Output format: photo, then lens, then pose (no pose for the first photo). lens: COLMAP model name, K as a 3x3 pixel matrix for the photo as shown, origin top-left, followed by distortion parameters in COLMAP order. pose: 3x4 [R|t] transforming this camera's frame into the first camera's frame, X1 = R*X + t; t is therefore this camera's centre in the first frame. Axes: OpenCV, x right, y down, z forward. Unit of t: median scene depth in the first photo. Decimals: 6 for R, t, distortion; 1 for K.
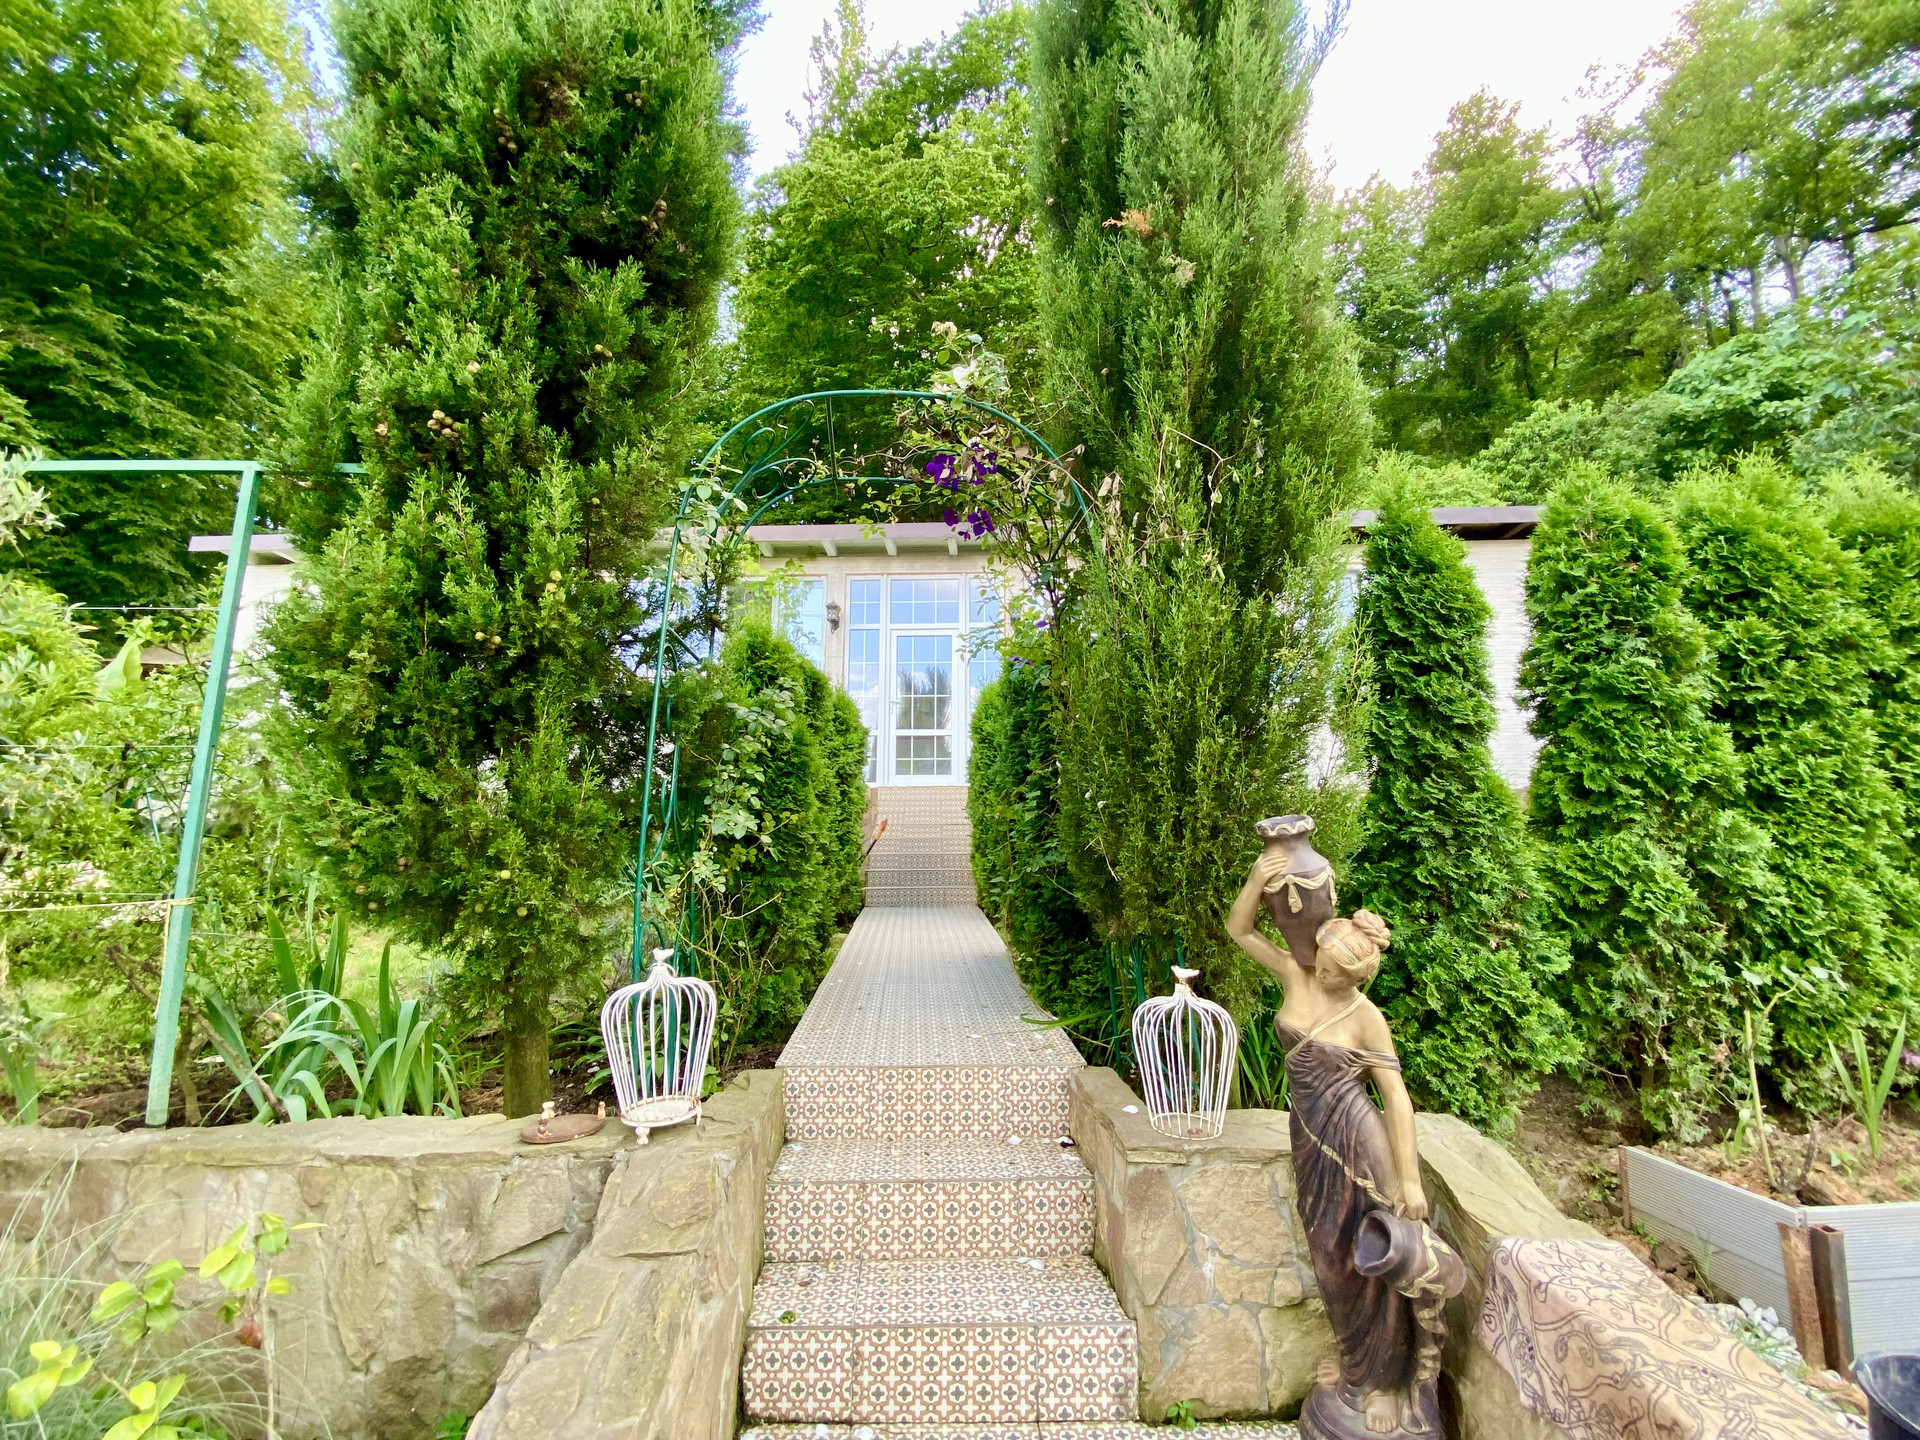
lens RADIAL K [[777.9, 0, 962.6], [0, 777.9, 717.1], [0, 0, 1]] dist [0.011895, -0.017211]
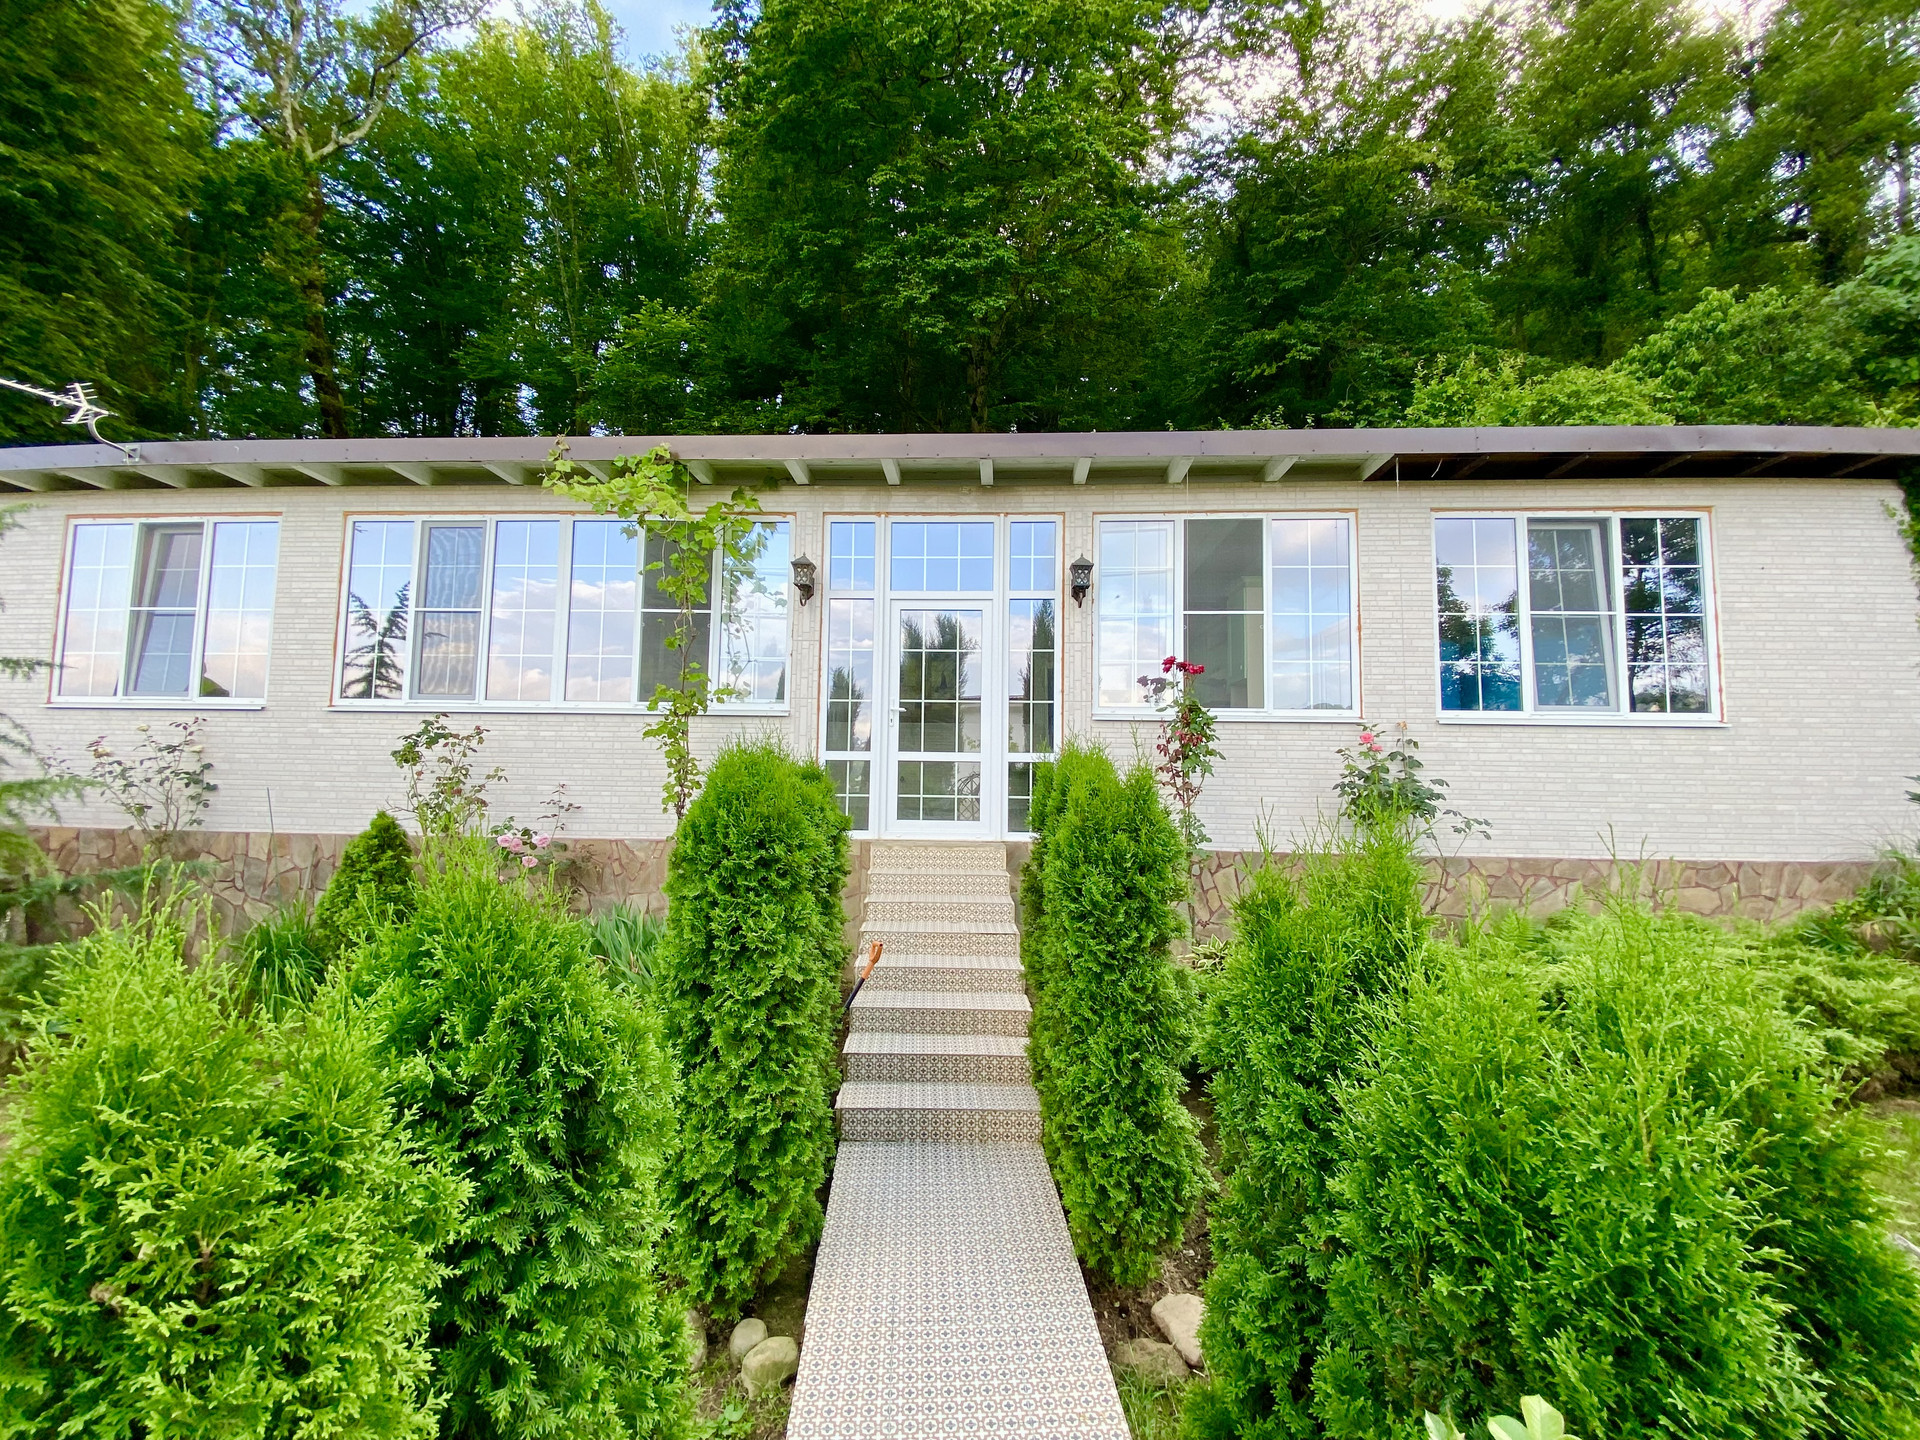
lens RADIAL K [[777.9, 0, 962.6], [0, 777.9, 717.1], [0, 0, 1]] dist [0.011895, -0.017211]
pose [[0.999901, 0.013596, -0.003722, -0.014370], [-0.013125, 0.994285, 0.105948, -0.044060], [0.005141, -0.105888, 0.994365, 0.173392]]
